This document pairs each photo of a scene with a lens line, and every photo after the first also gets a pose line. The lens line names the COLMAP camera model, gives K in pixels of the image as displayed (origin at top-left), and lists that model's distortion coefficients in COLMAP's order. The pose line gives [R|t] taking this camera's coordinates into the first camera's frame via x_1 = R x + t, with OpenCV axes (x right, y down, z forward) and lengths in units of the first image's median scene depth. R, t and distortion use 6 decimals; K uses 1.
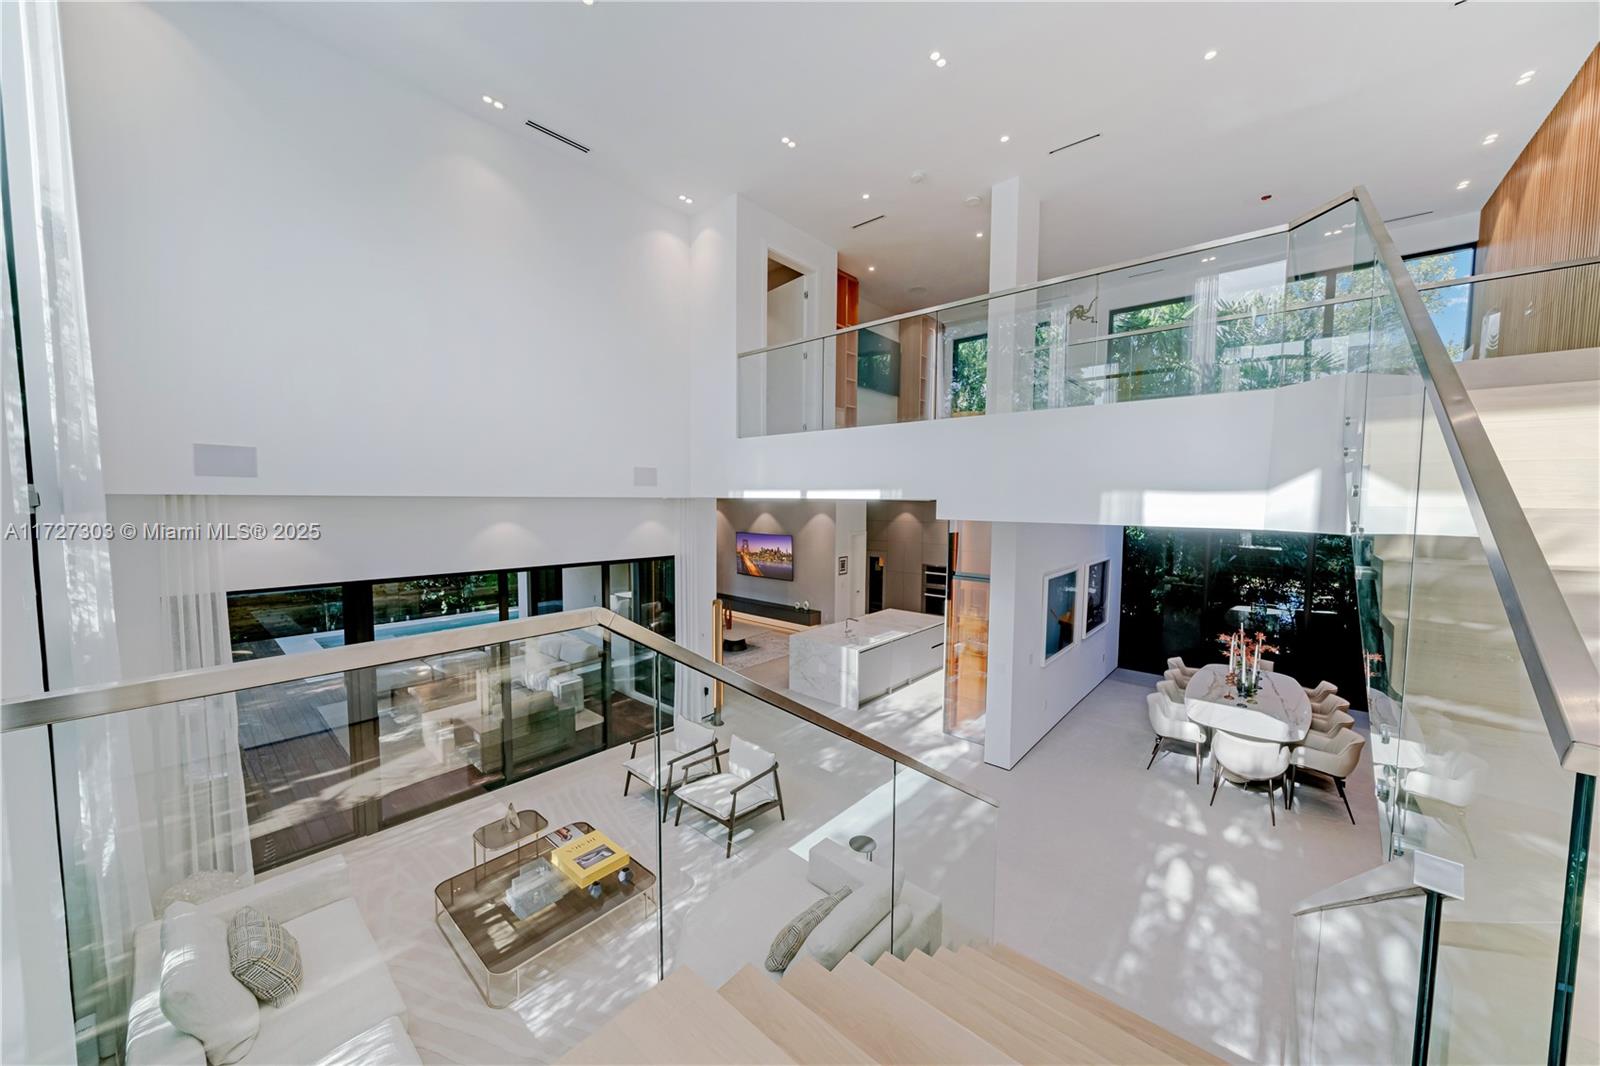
lens RADIAL K [[559.2, 0, 790.2], [0, 559.2, 533.5], [0, 0, 1]] dist [-0.006281, -0.000084]
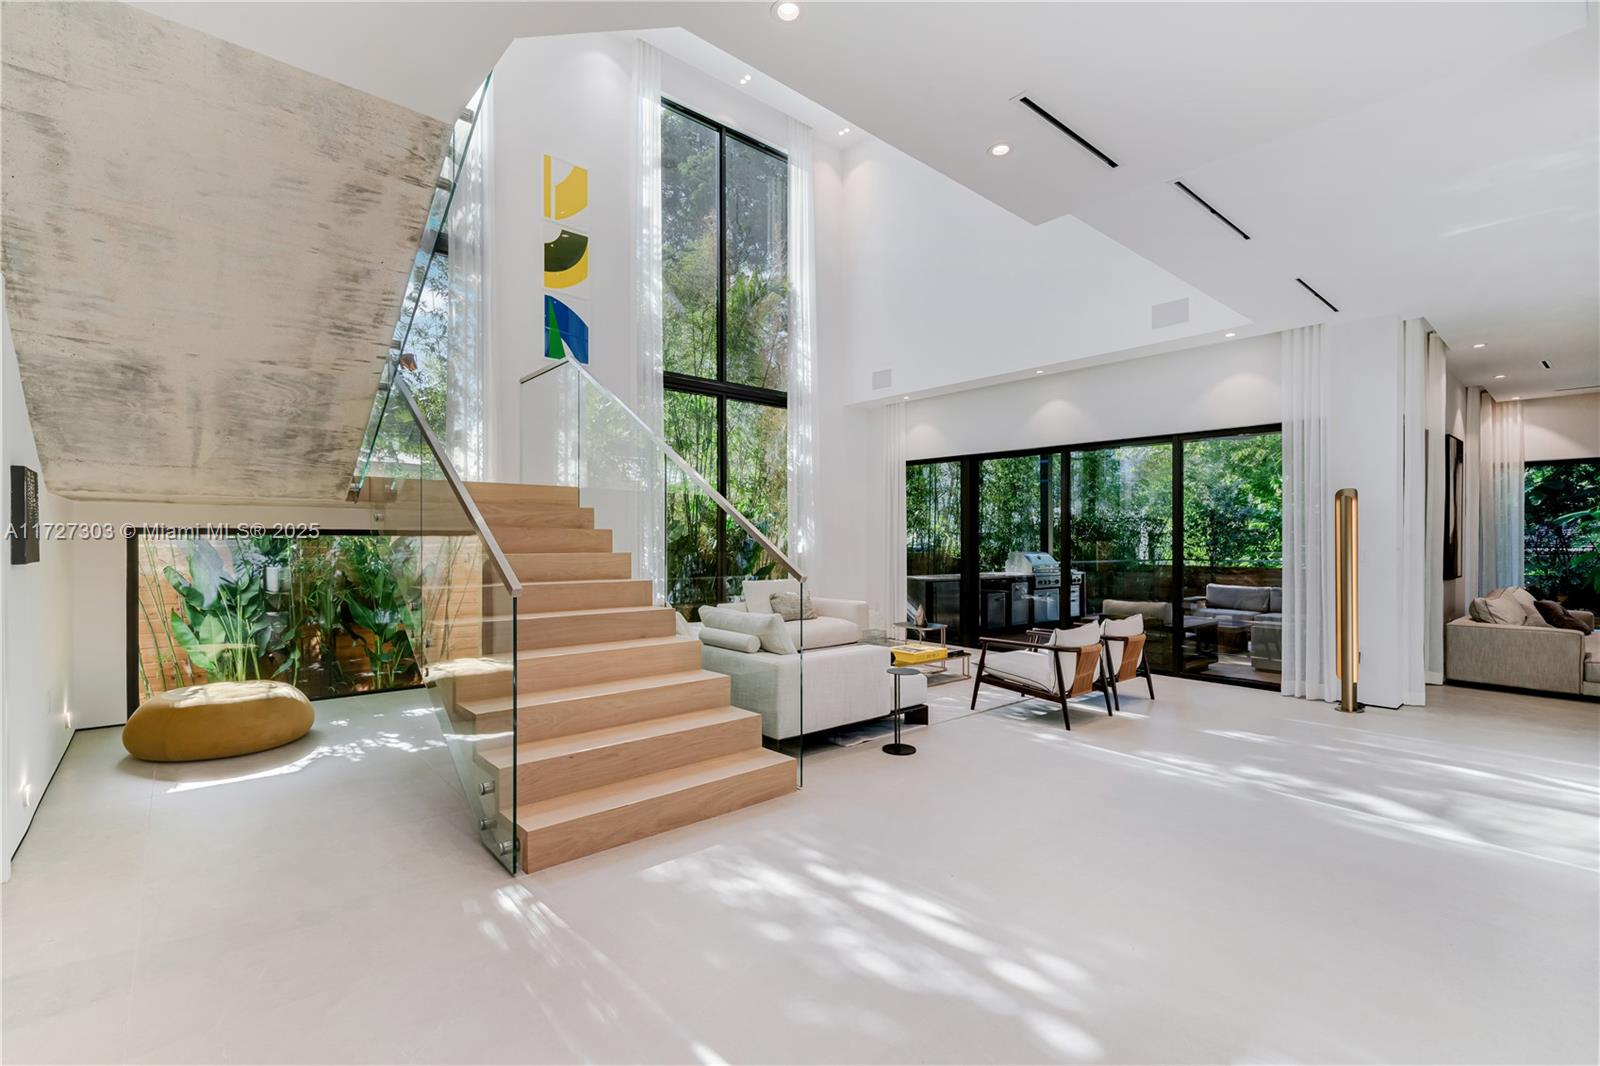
lens RADIAL K [[718.6, 0, 787.7], [0, 718.6, 540.3], [0, 0, 1]] dist [0.000079, 0.000117]
pose [[-0.129734, -0.006757, -0.991526, 0.780786], [-0.068421, 0.997654, 0.002153, 0.239654], [0.989185, 0.068121, -0.129892, 0.609715]]
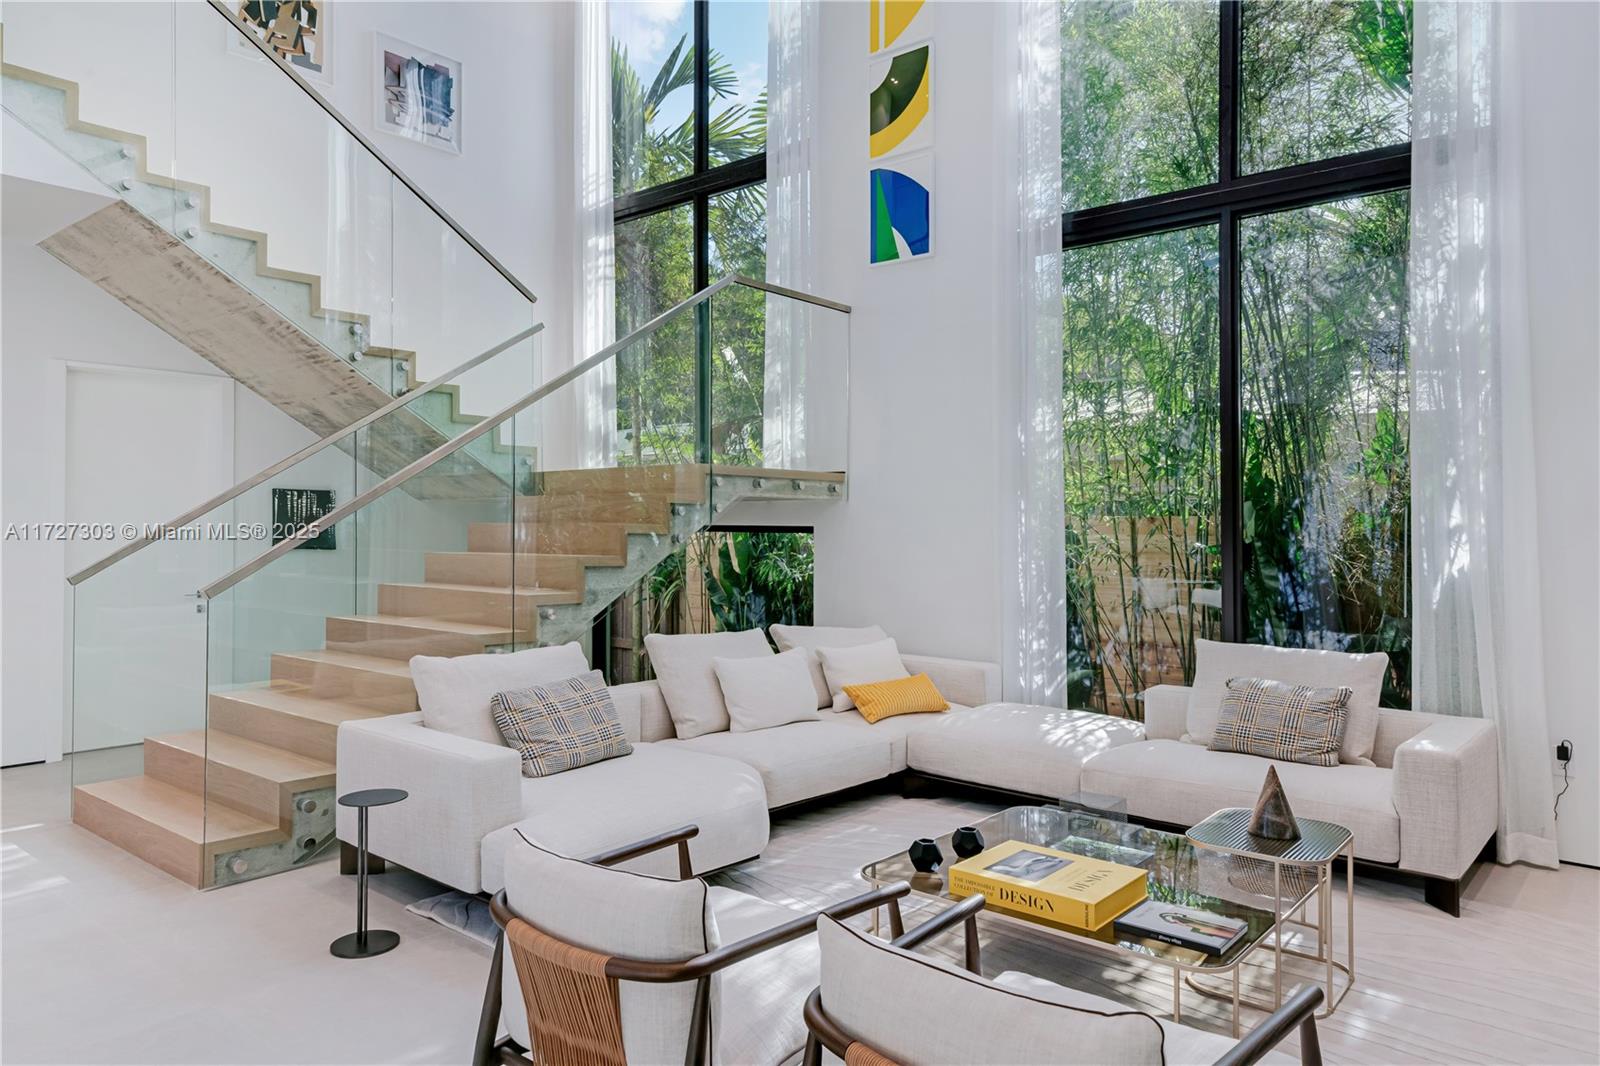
lens RADIAL K [[1064.8, 0, 764.4], [0, 1064.8, 533.5], [0, 0, 1]] dist [0.000795, -0.001160]
pose [[-0.999859, -0.013962, -0.009319, -0.098452], [-0.014563, 0.997585, 0.067915, 0.191747], [0.008348, 0.068041, -0.997648, 1.150808]]
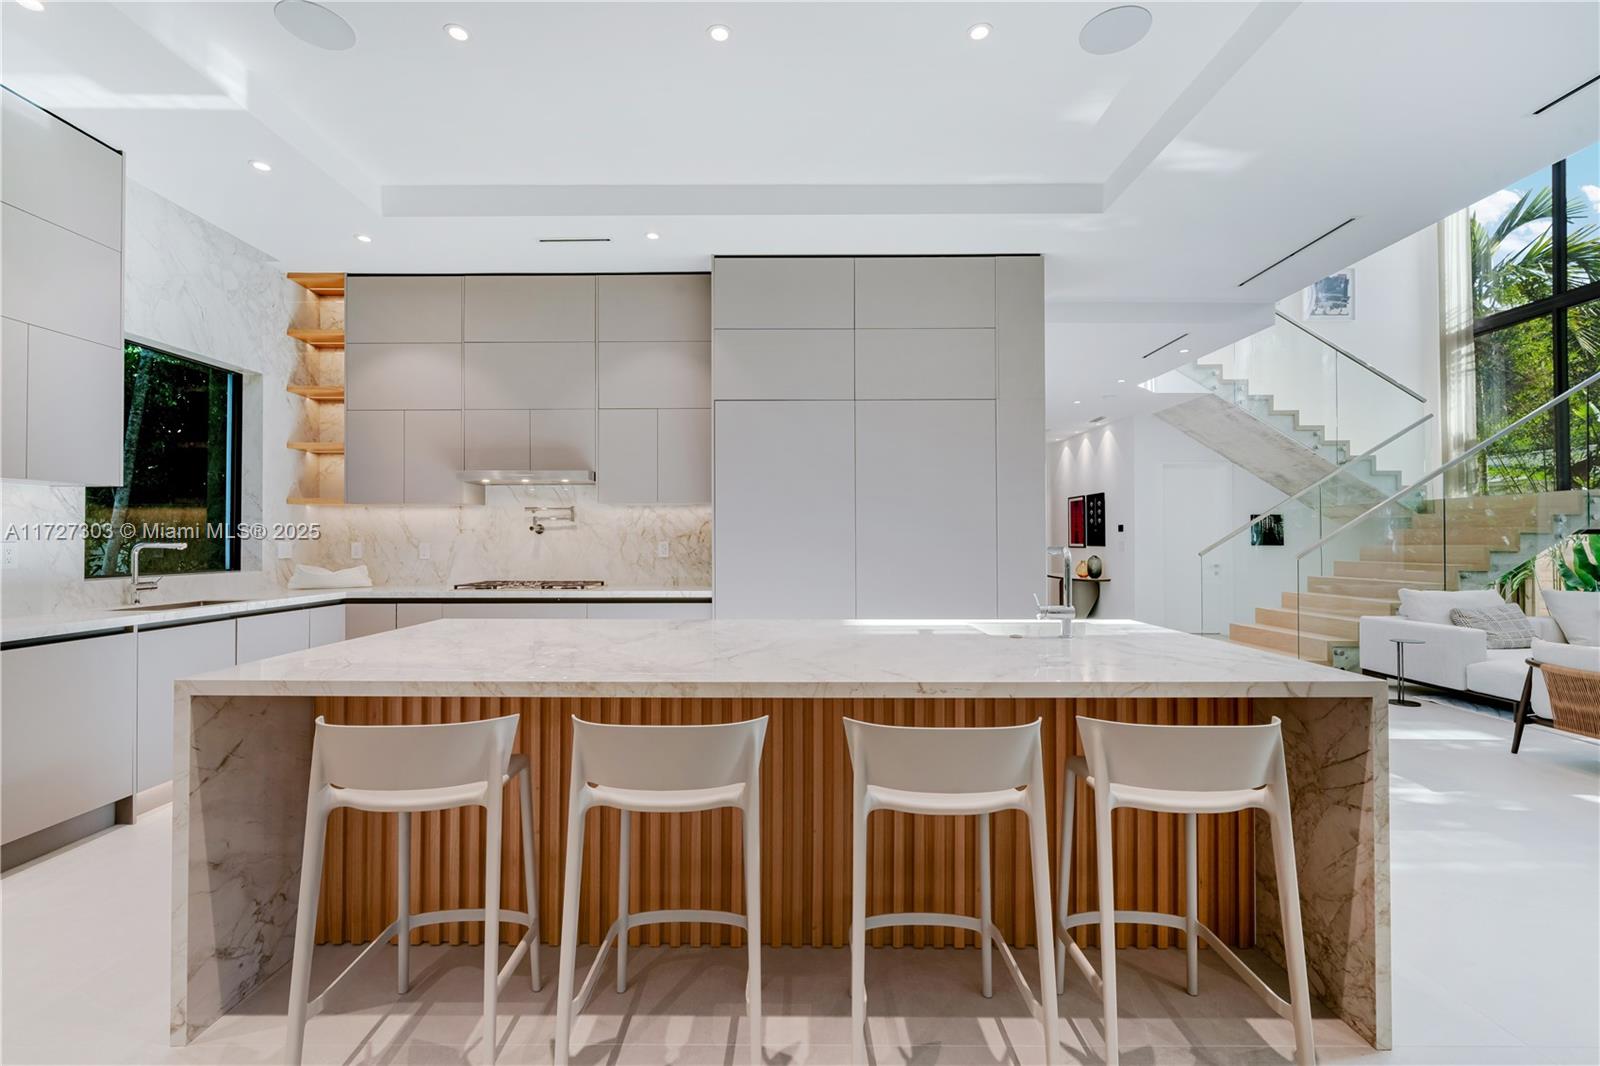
lens RADIAL K [[697.9, 0, 793.0], [0, 697.9, 534.0], [0, 0, 1]] dist [-0.002799, 0.000239]
pose [[-0.665910, 0.001925, 0.746030, -0.045110], [0.043483, 0.998397, 0.036237, 0.173753], [-0.744764, 0.056570, -0.664926, 1.694428]]
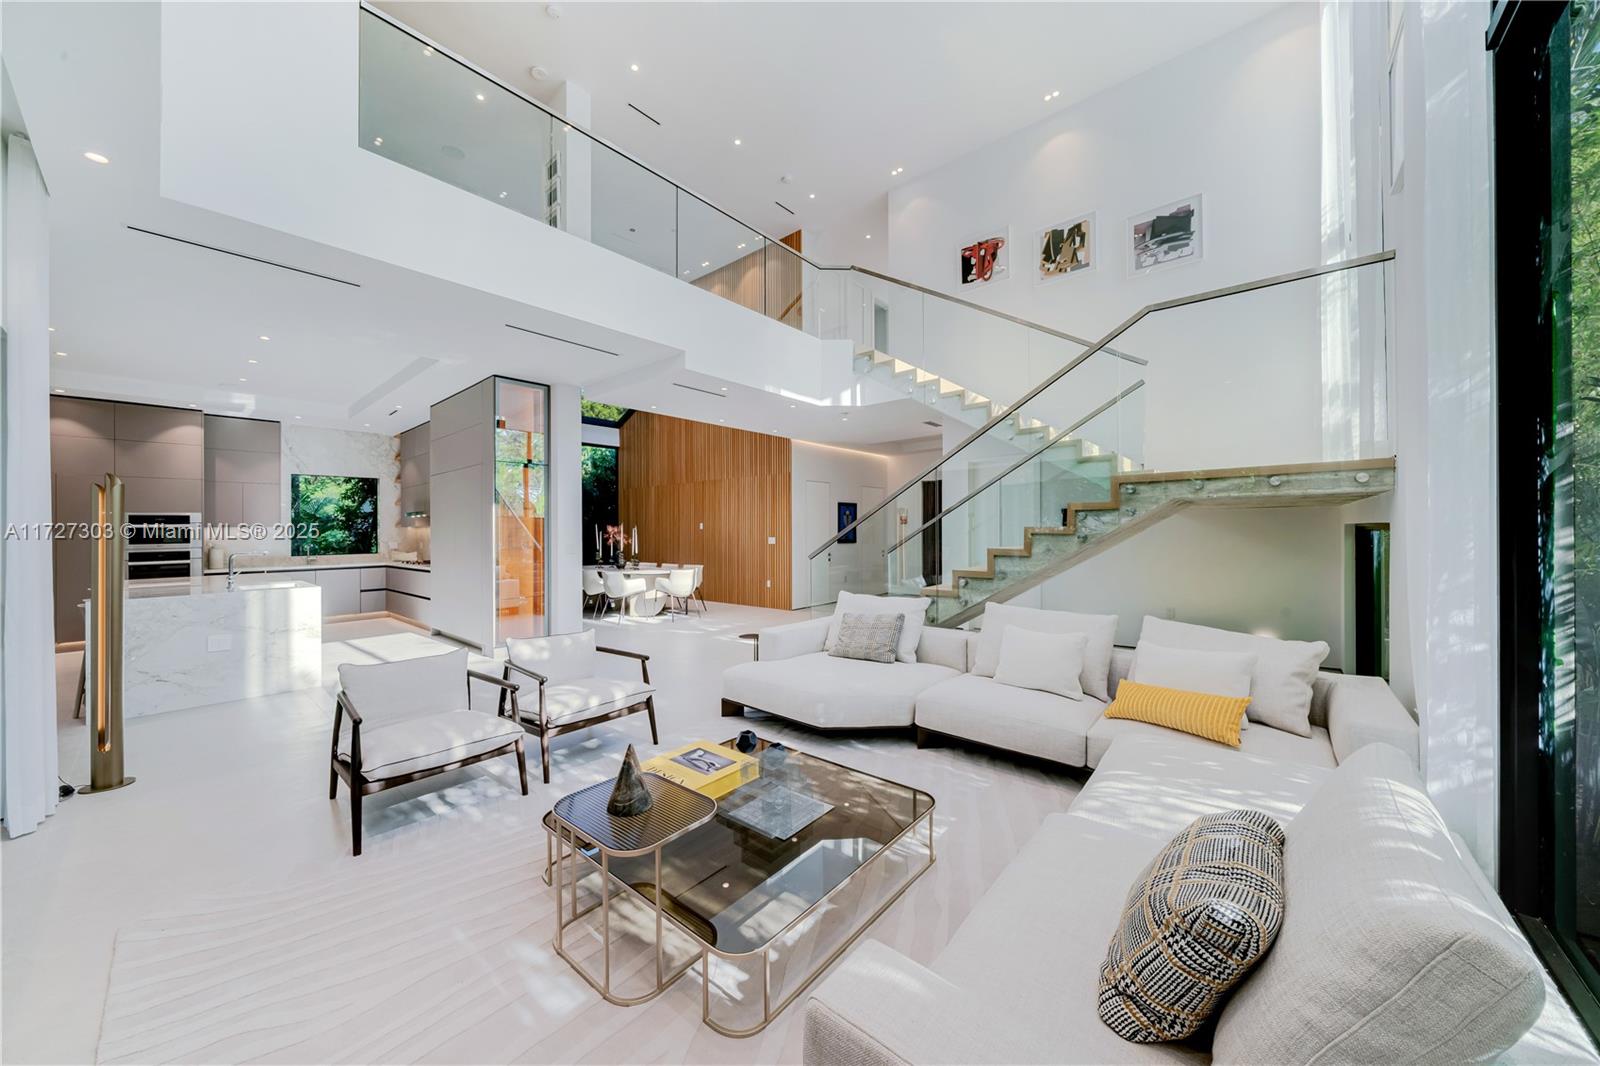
lens RADIAL K [[549.7, 0, 794.8], [0, 549.7, 530.9], [0, 0, 1]] dist [-0.006099, 0.000402]
pose [[-0.023098, -0.004839, 0.999721, -0.610363], [0.073997, 0.997237, 0.006537, 0.223218], [-0.996991, 0.074128, -0.022676, 0.596505]]
